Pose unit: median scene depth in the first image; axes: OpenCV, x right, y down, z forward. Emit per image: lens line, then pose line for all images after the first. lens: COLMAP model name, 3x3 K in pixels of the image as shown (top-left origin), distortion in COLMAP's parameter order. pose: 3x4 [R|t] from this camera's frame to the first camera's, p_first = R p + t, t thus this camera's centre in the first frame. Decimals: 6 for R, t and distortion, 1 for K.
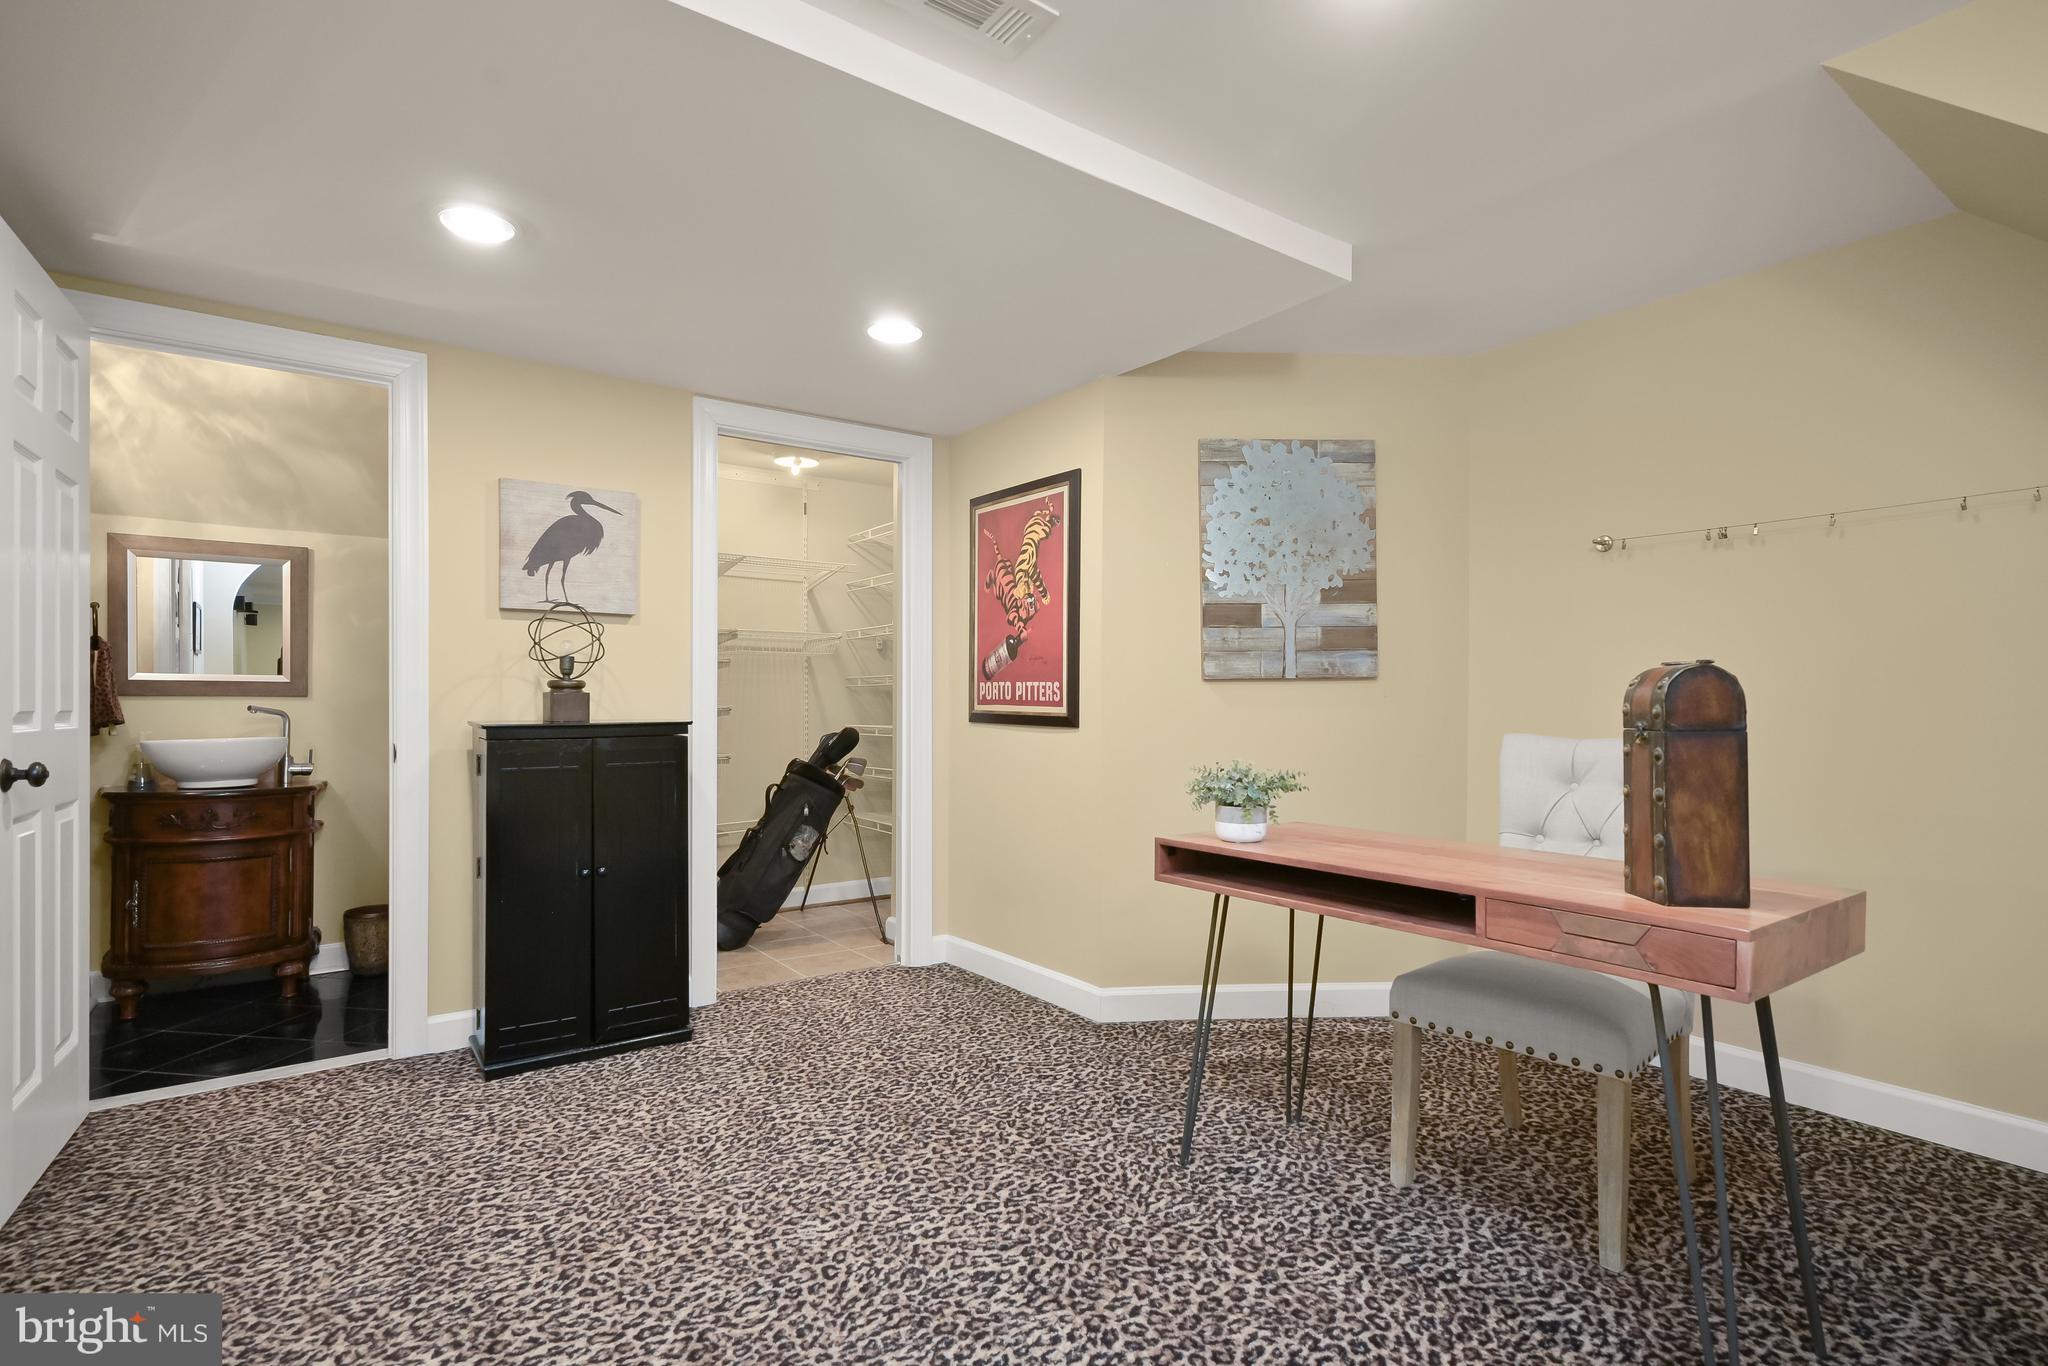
lens RADIAL K [[999.0, 0, 1025.0], [0, 999.0, 715.7], [0, 0, 1]] dist [-0.005841, 0.001421]
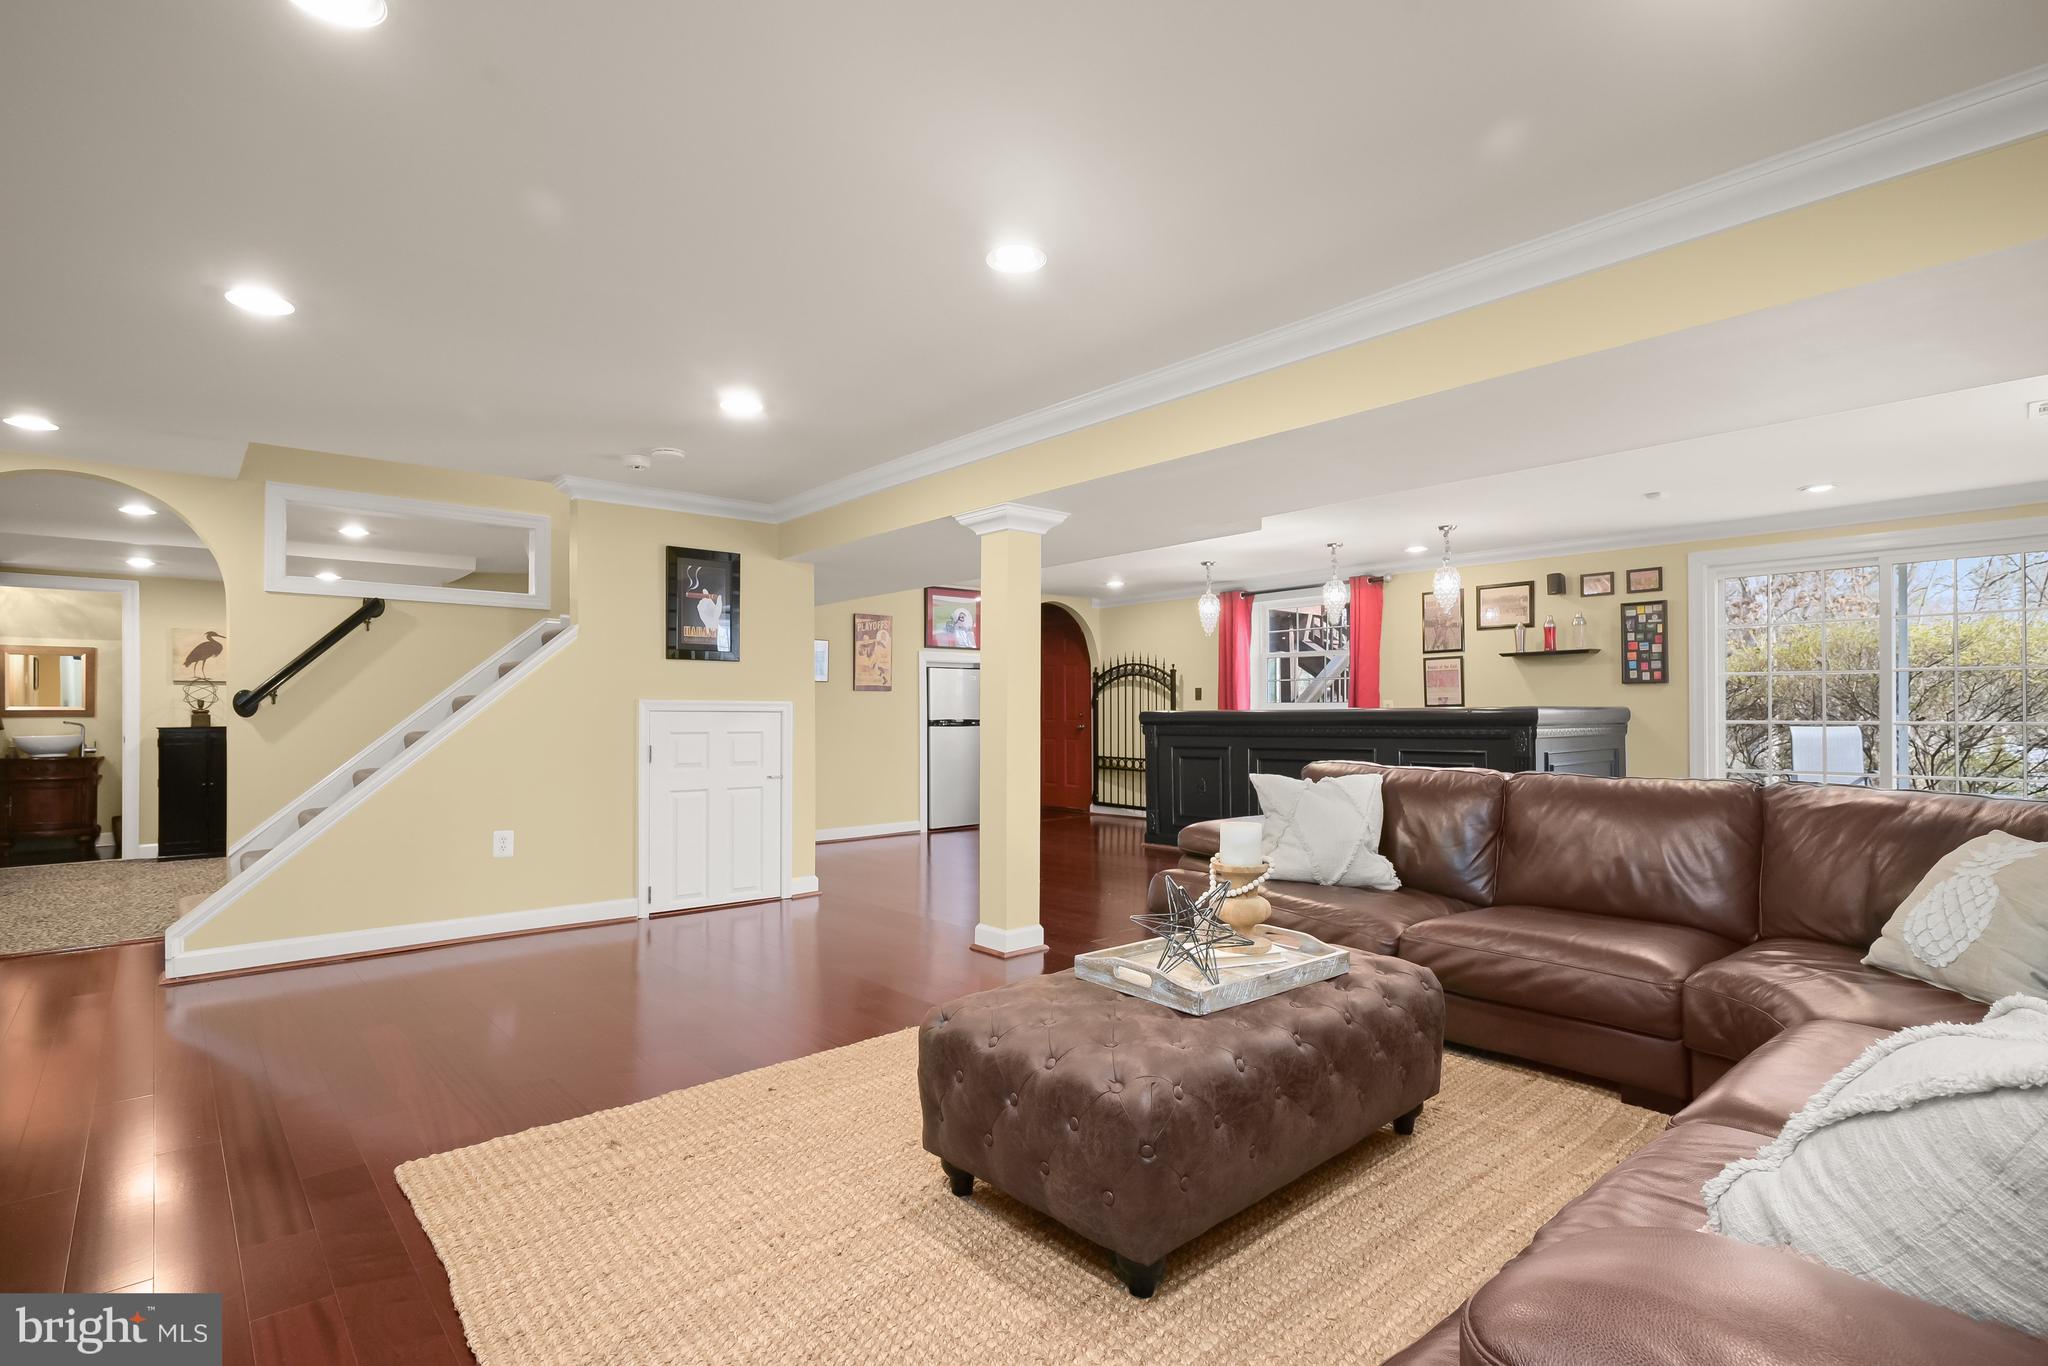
lens RADIAL K [[999.0, 0, 1010.7], [0, 999.0, 714.6], [0, 0, 1]] dist [-0.005841, 0.001421]
pose [[0.995448, -0.008837, 0.094898, 1.263544], [0.010052, 0.999873, -0.012338, 0.027729], [-0.094777, 0.013236, 0.995410, -1.600847]]
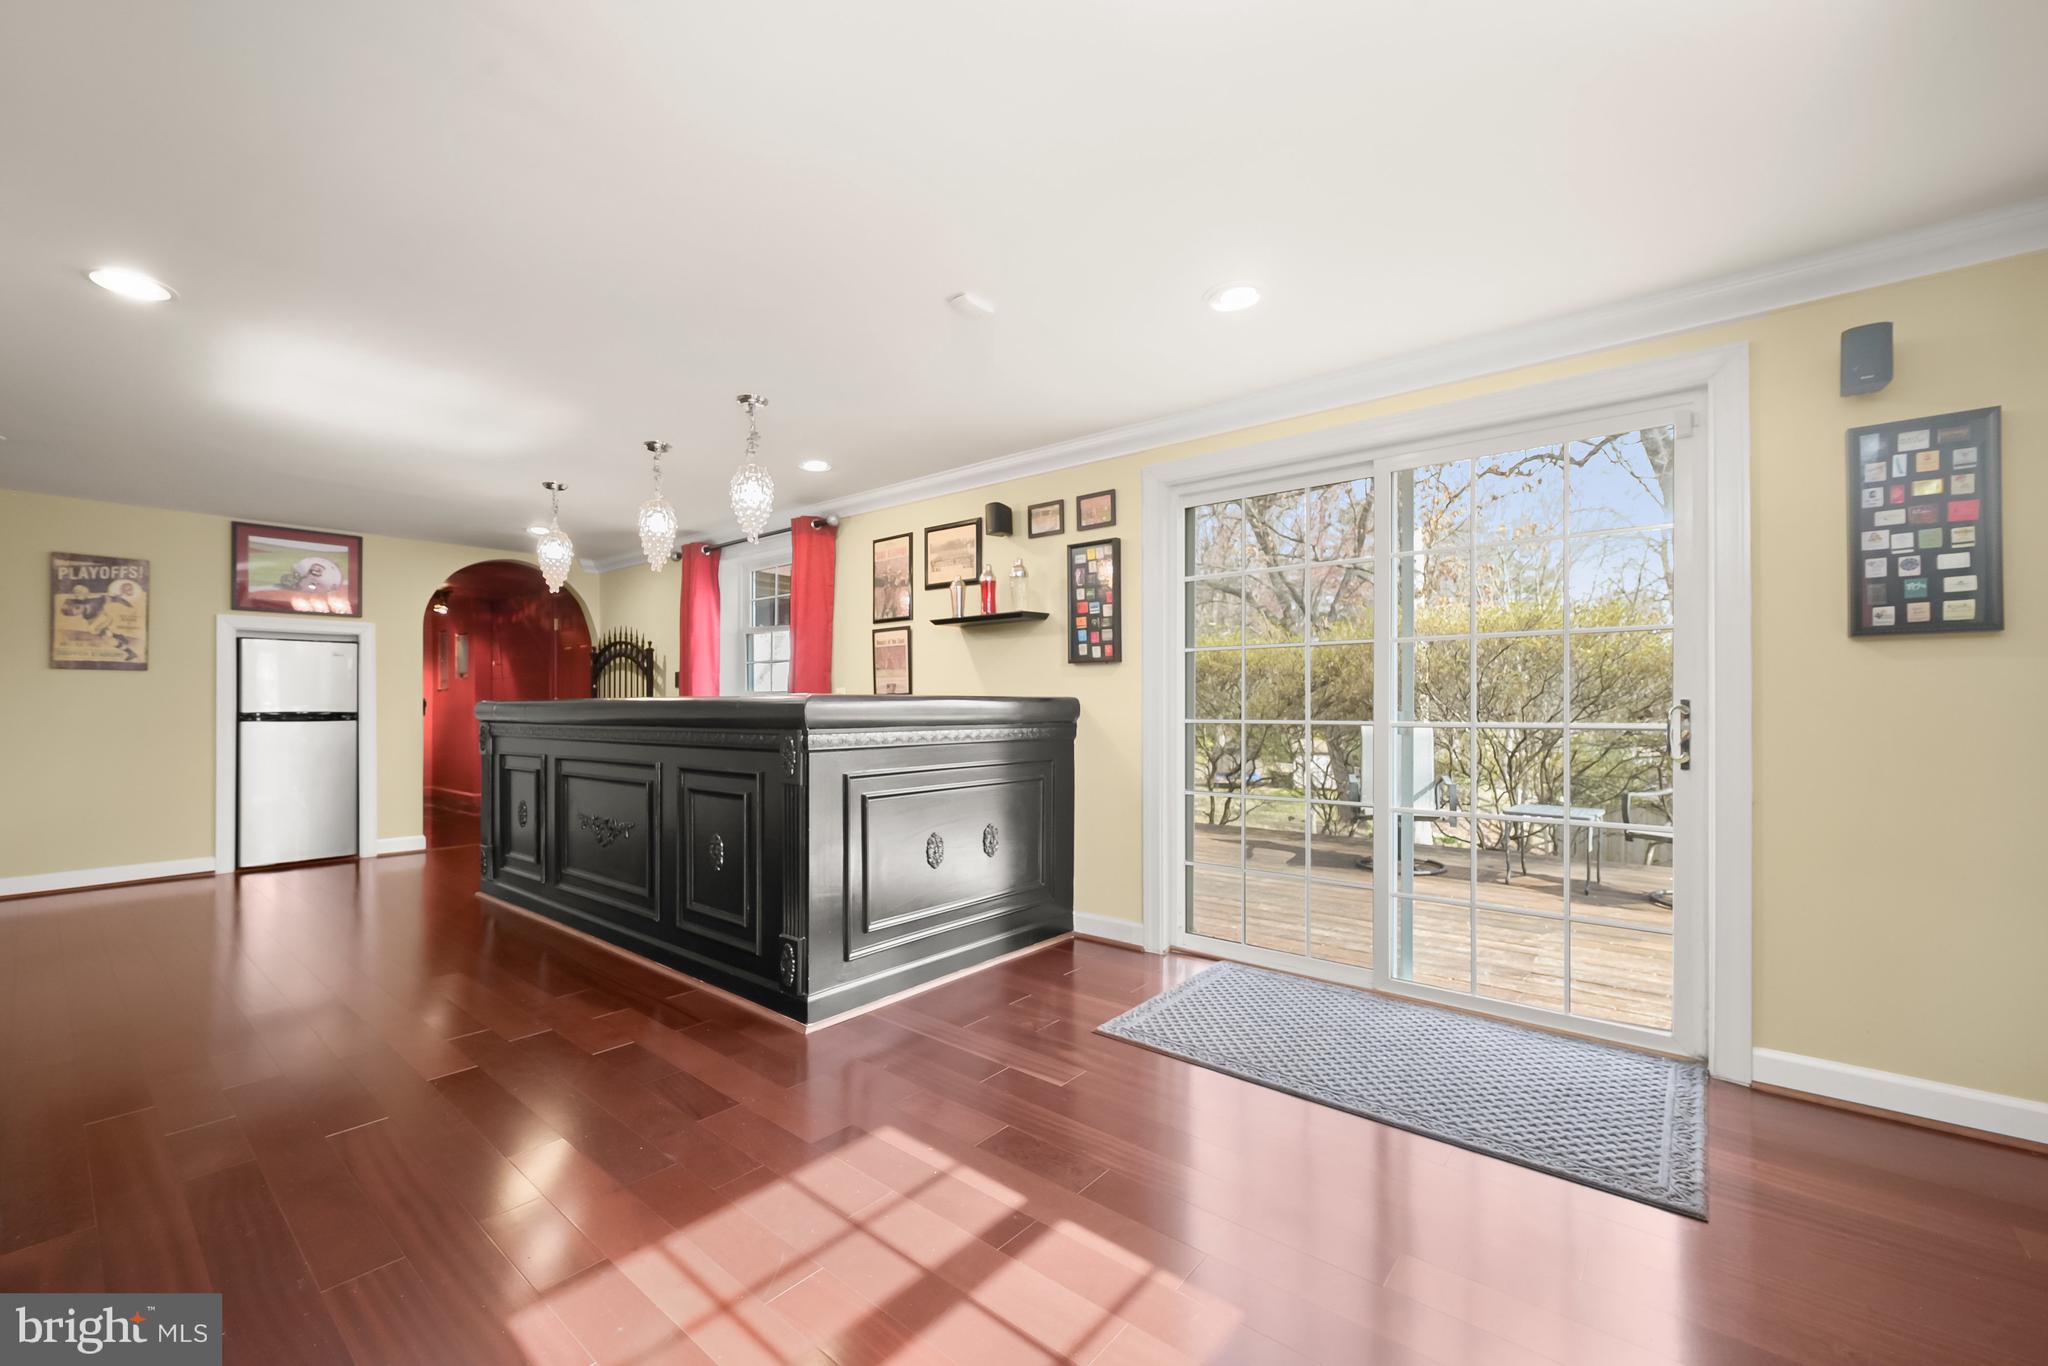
lens RADIAL K [[809.4, 0, 1032.2], [0, 809.4, 700.2], [0, 0, 1]] dist [-0.000146, 0.000674]
pose [[0.967513, -0.004750, 0.252776, 2.424237], [0.008830, 0.999848, -0.015010, 0.019226], [-0.252666, 0.016755, 0.967408, -0.721891]]
